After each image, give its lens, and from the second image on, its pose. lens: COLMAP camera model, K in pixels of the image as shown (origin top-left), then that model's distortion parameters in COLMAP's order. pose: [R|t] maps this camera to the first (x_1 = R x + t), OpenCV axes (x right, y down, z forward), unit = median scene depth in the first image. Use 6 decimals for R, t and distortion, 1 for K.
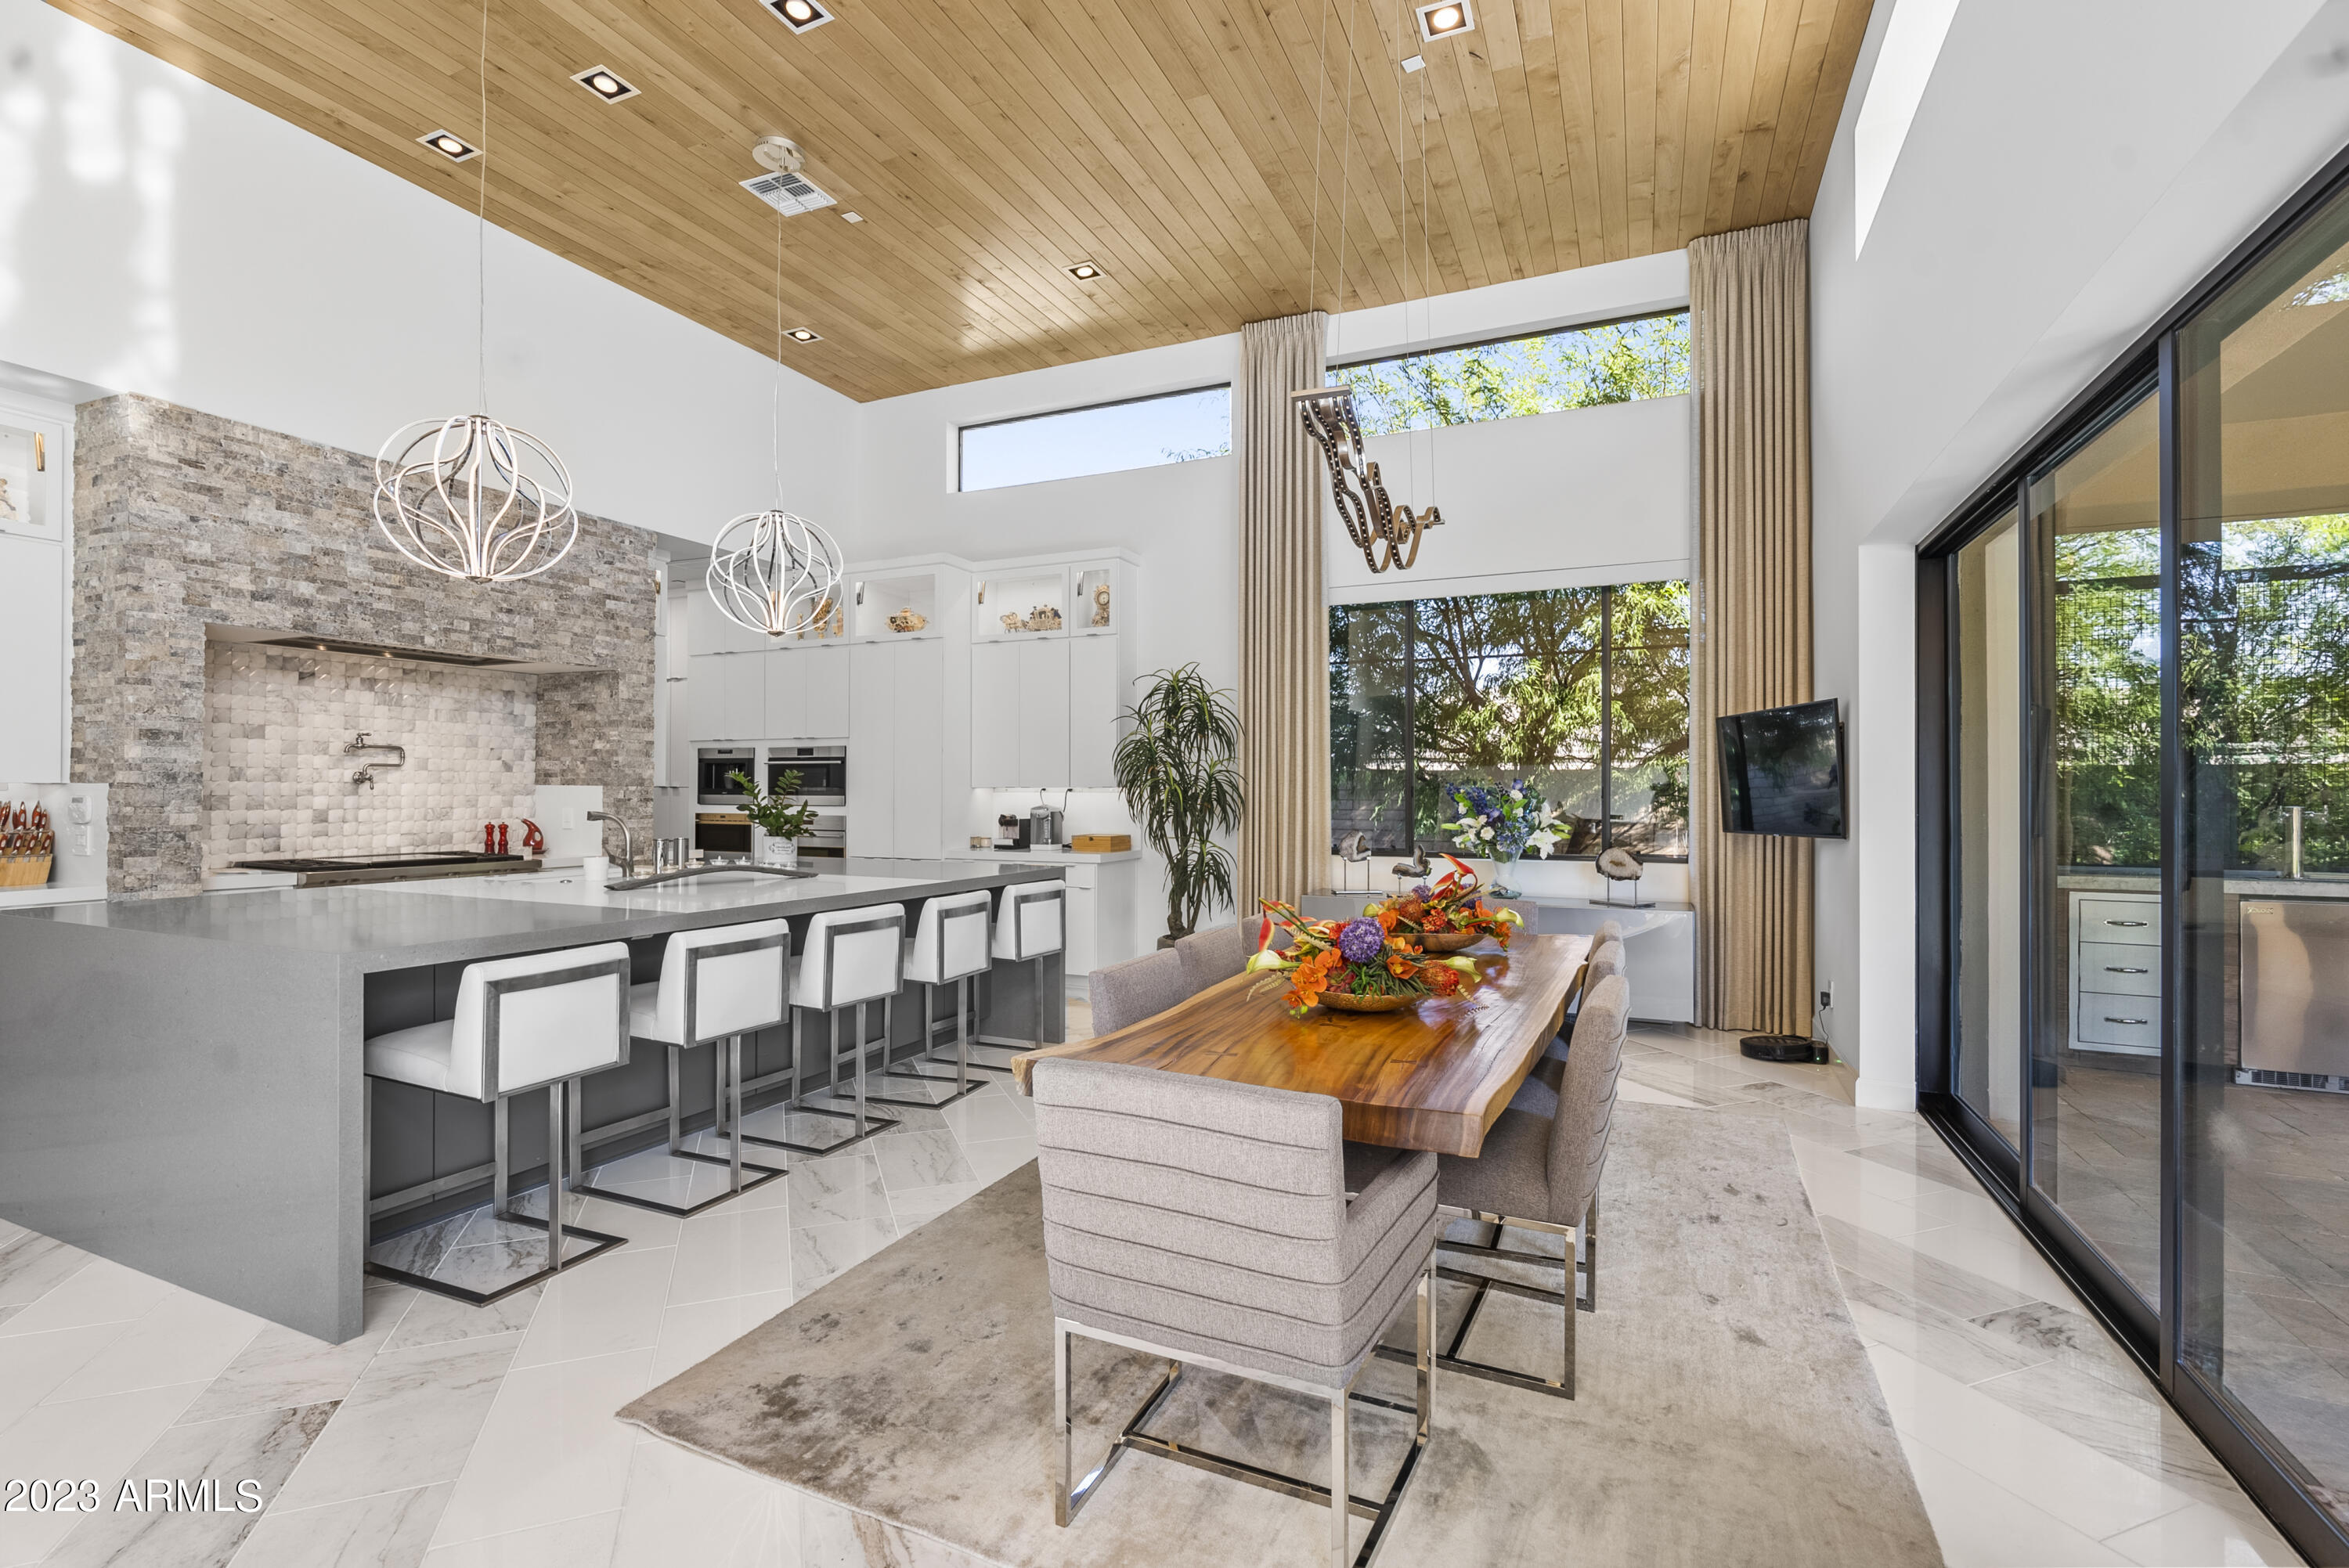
lens RADIAL K [[1060.0, 0, 1171.0], [0, 1060.0, 784.2], [0, 0, 1]] dist [-0.010693, 0.002905]
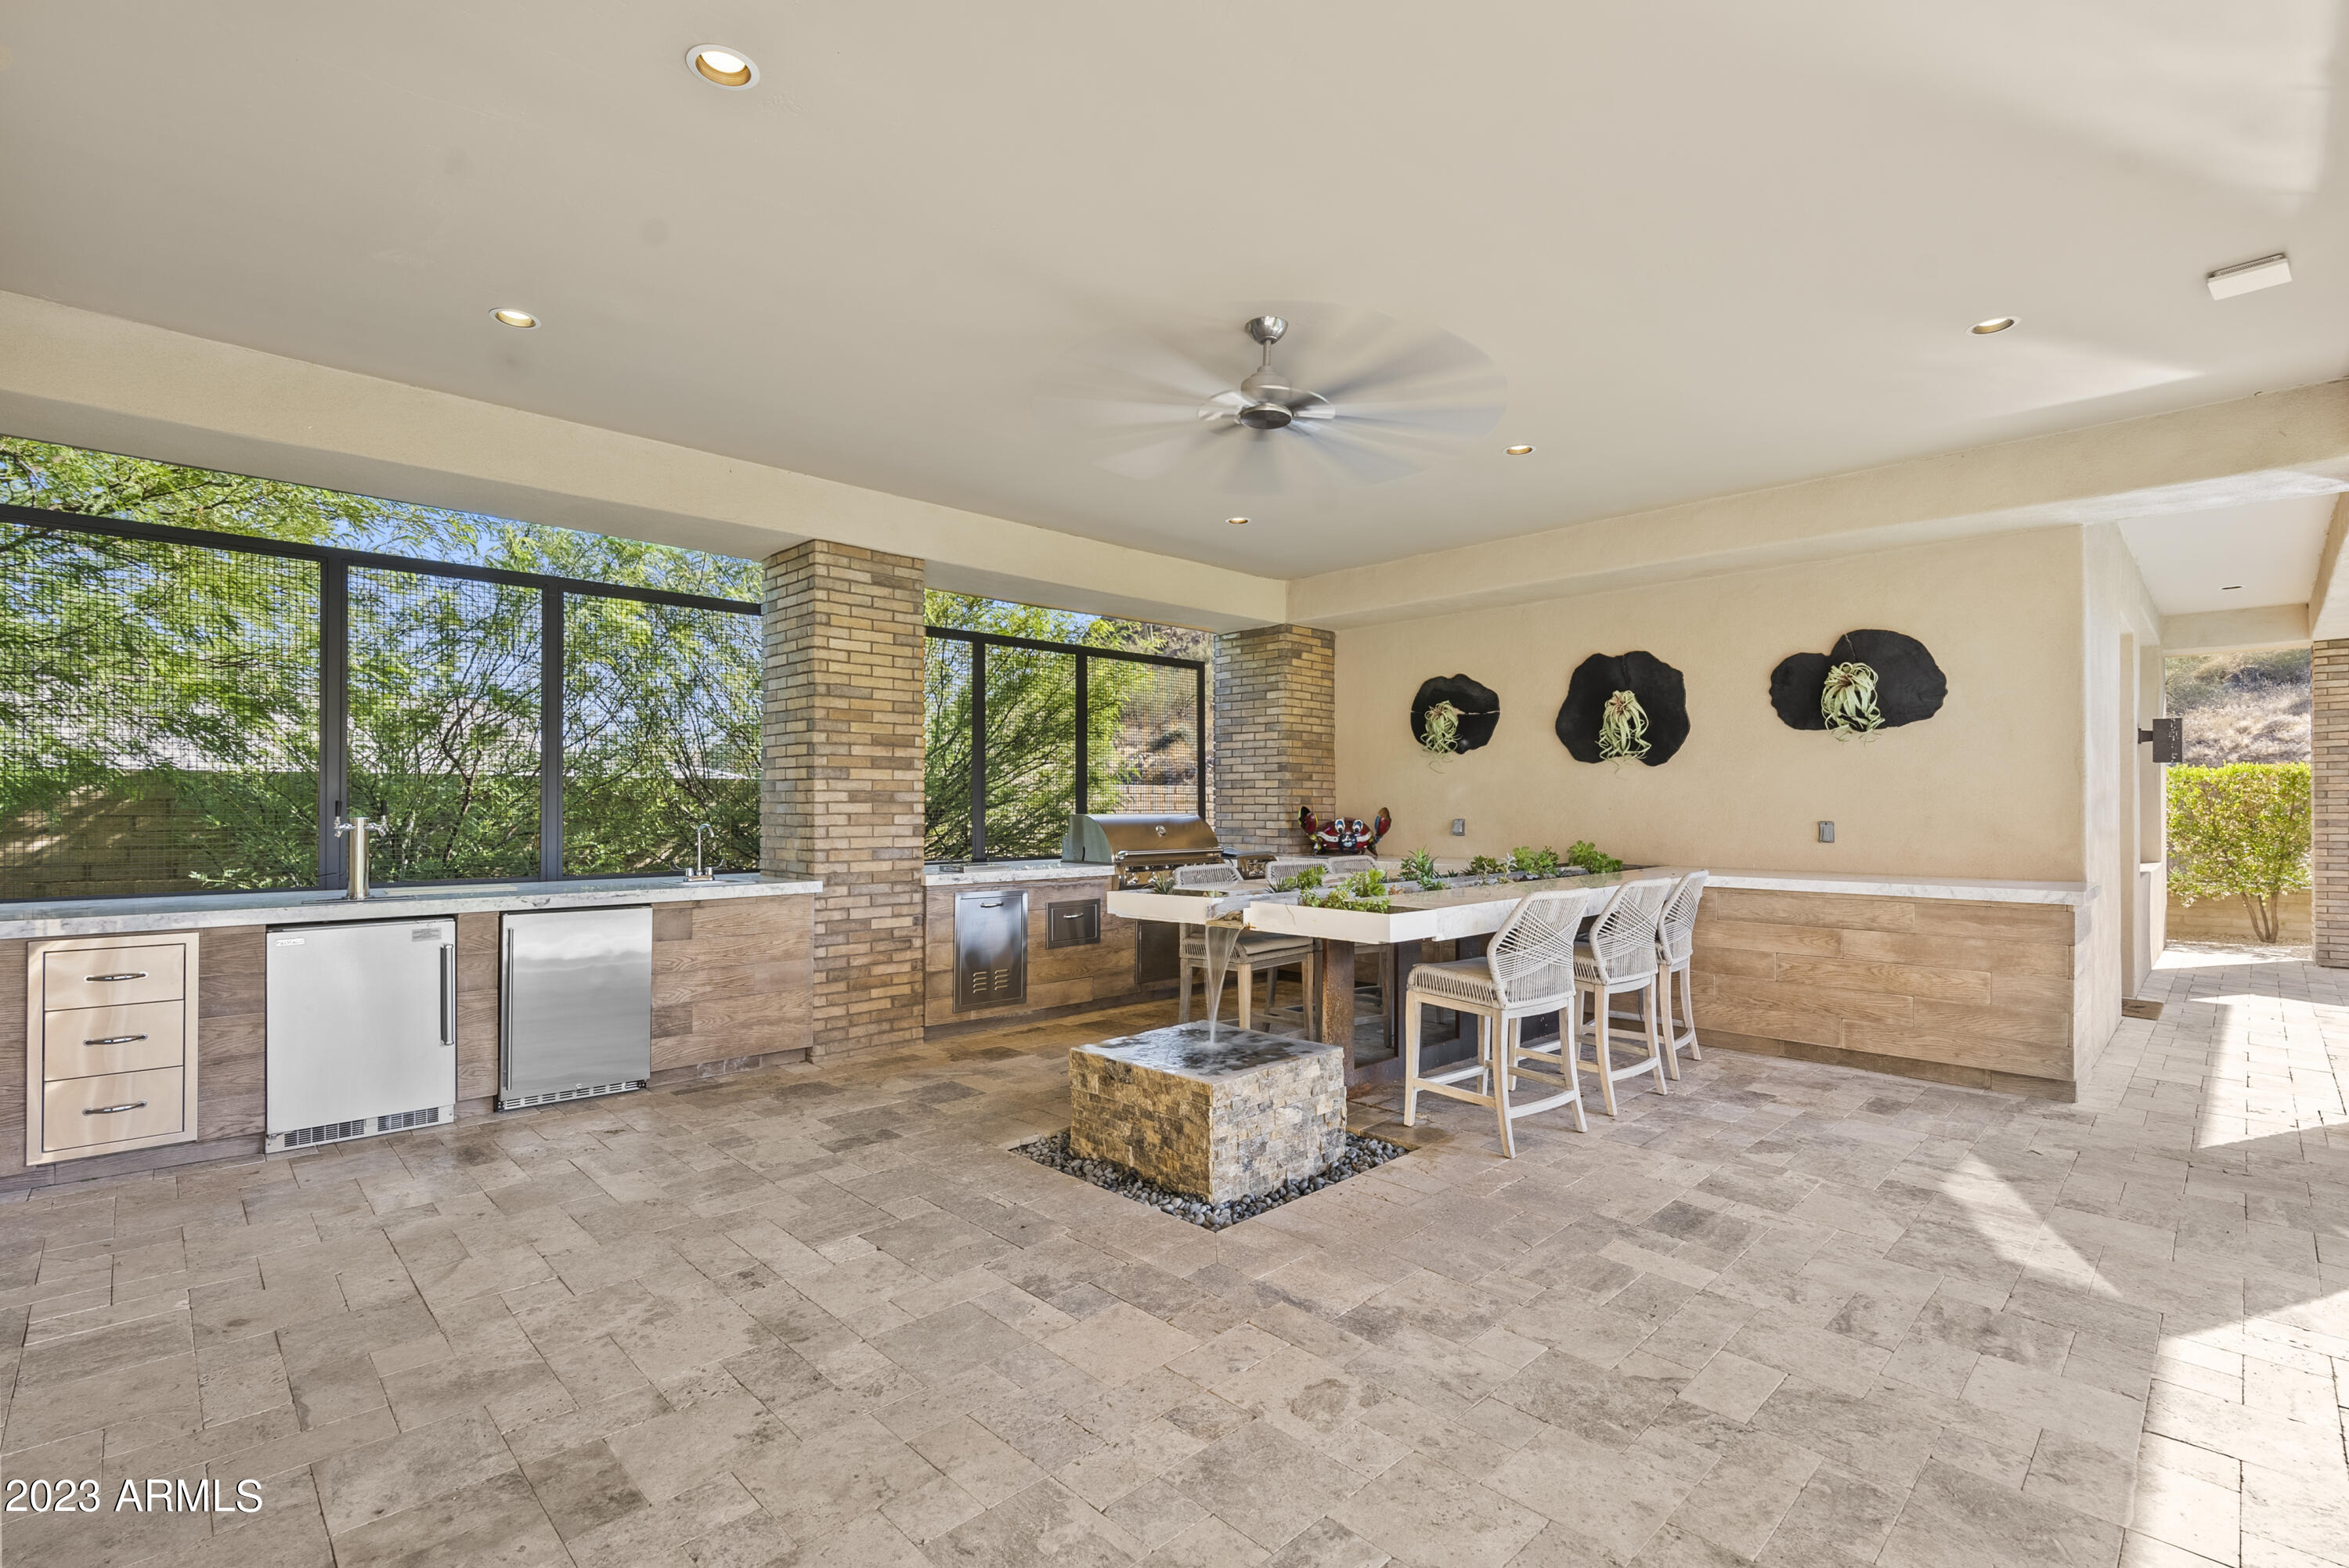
lens RADIAL K [[1060.0, 0, 1173.5], [0, 1060.0, 810.3], [0, 0, 1]] dist [-0.010693, 0.002905]
pose [[0.365880, -0.005345, 0.930647, 0.403067], [-0.005937, 0.999950, 0.008077, 0.003112], [-0.930643, -0.008481, 0.365830, 0.029558]]
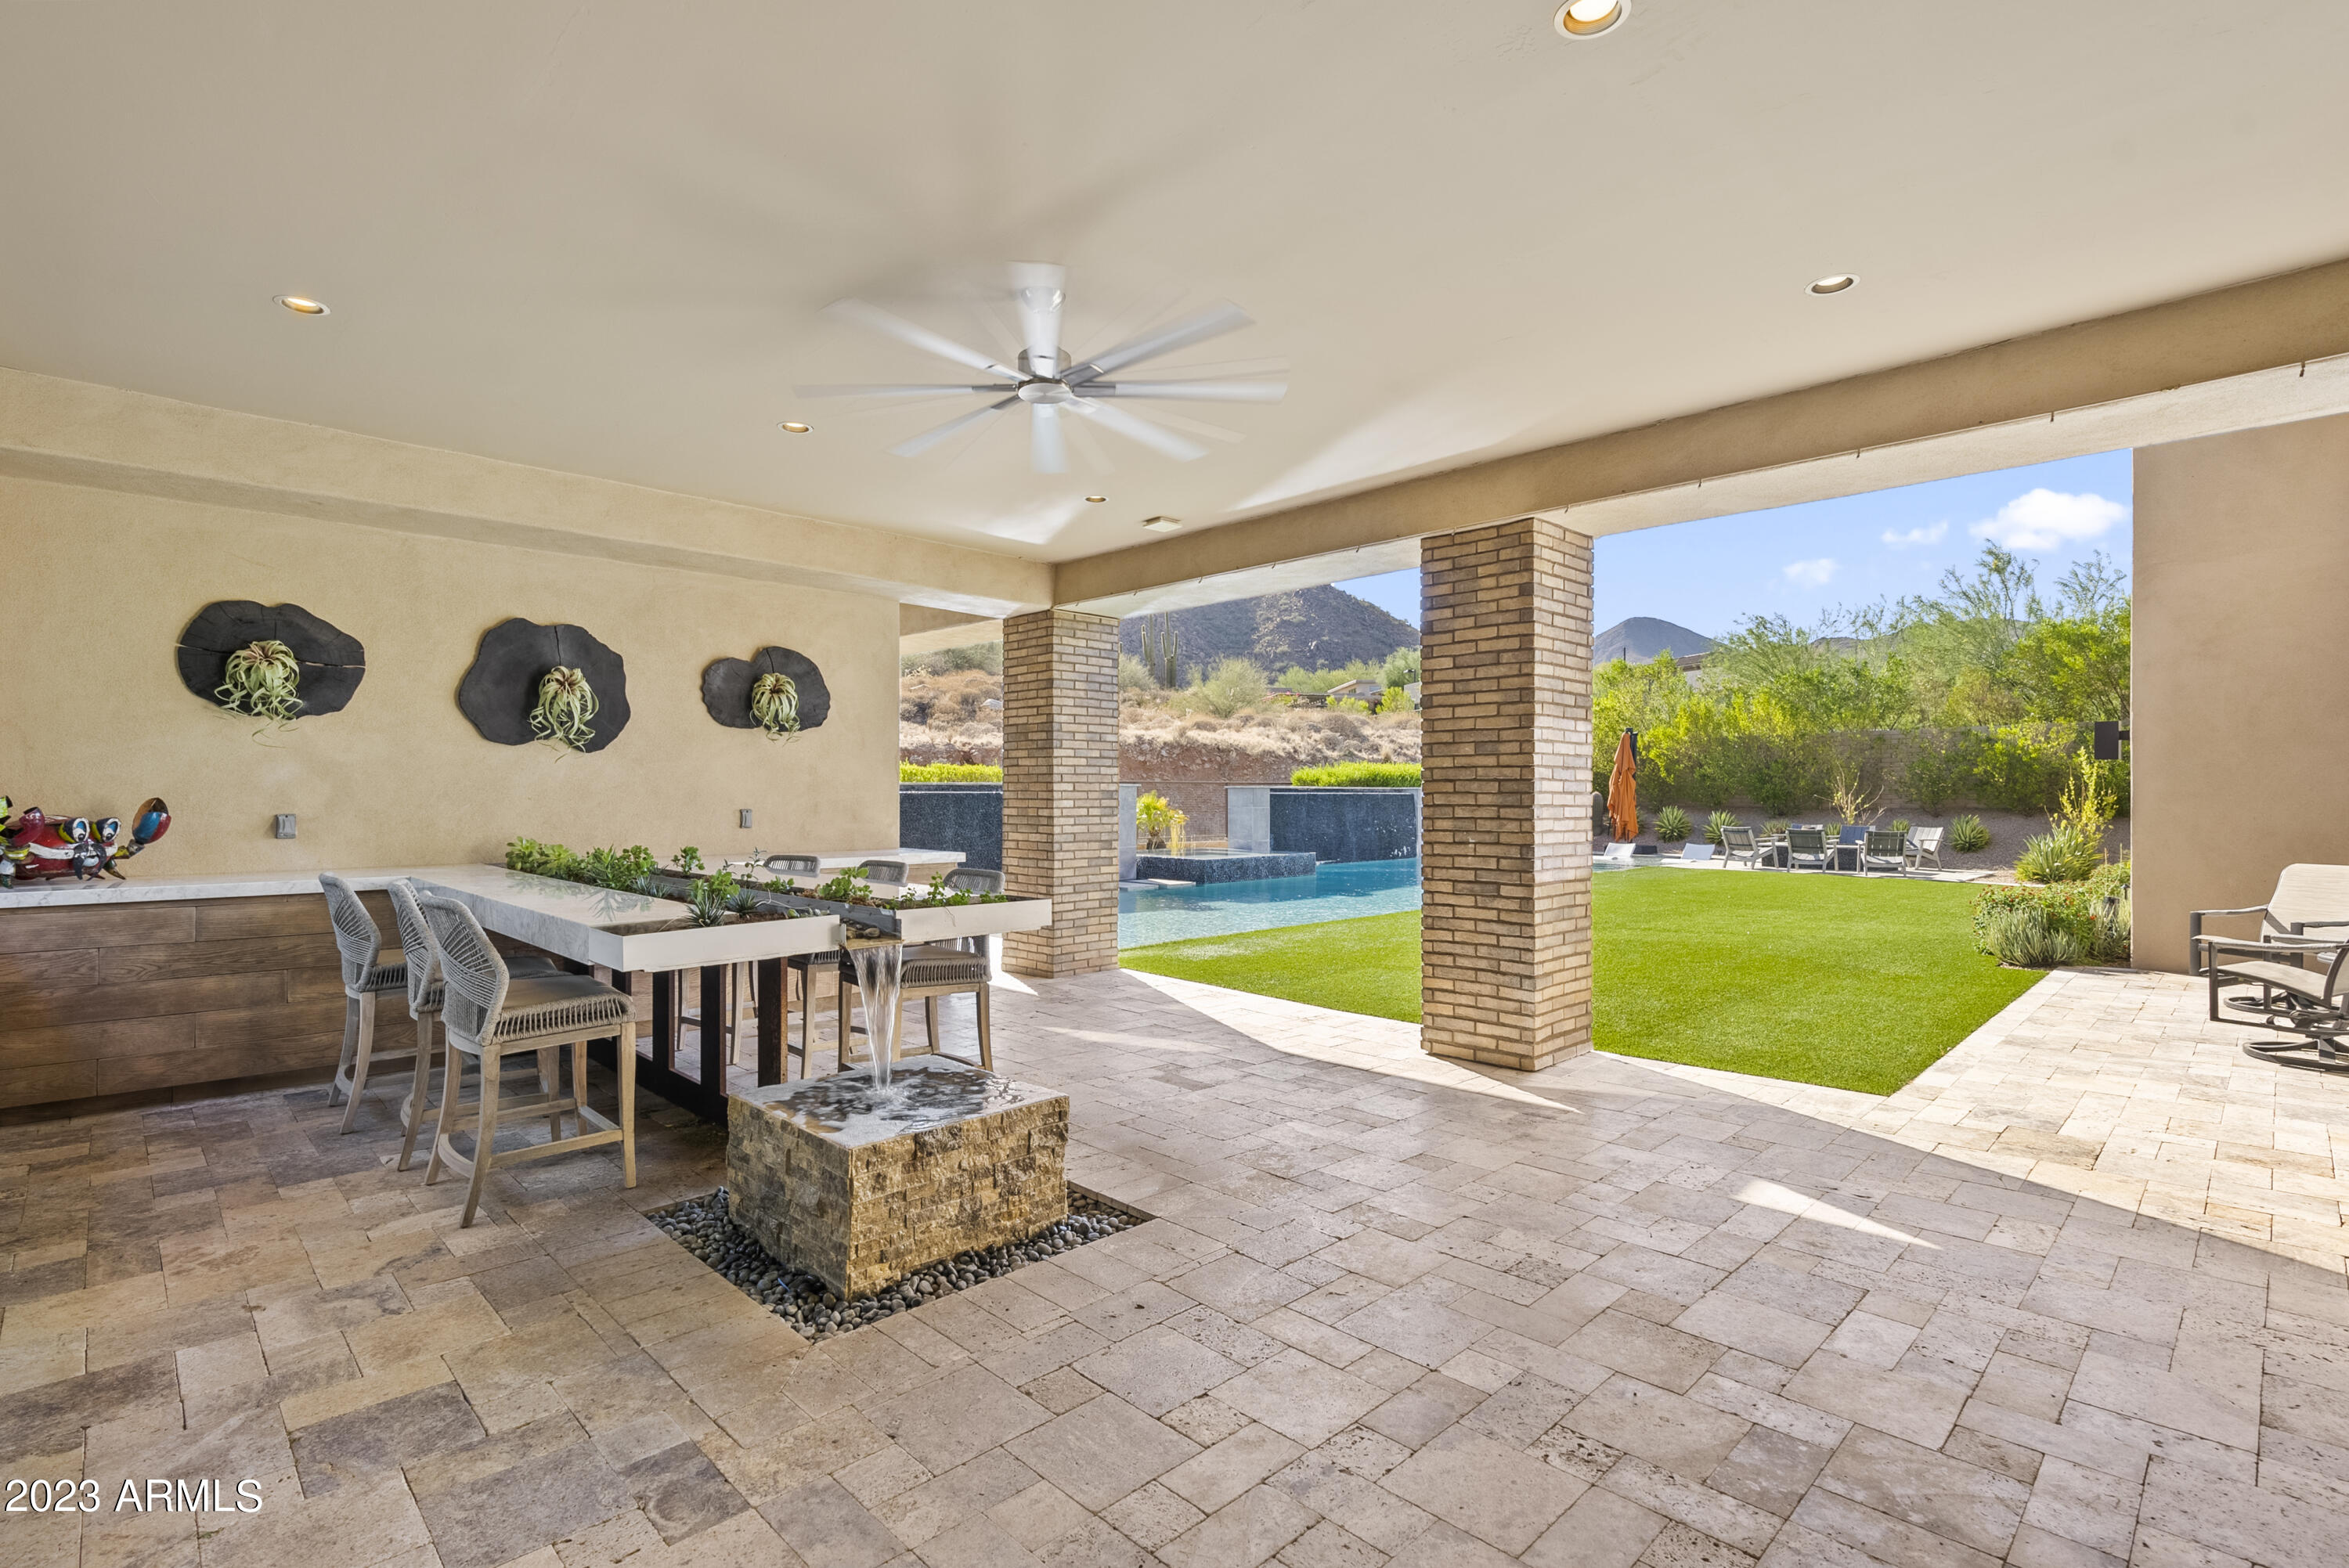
lens RADIAL K [[1110.1, 0, 1163.2], [0, 1110.1, 786.5], [0, 0, 1]] dist [-0.012072, 0.002275]
pose [[-0.929034, -0.000092, 0.369995, 0.700803], [-0.005157, 0.999906, -0.012701, 0.006549], [-0.369959, -0.013707, -0.928947, 0.748248]]
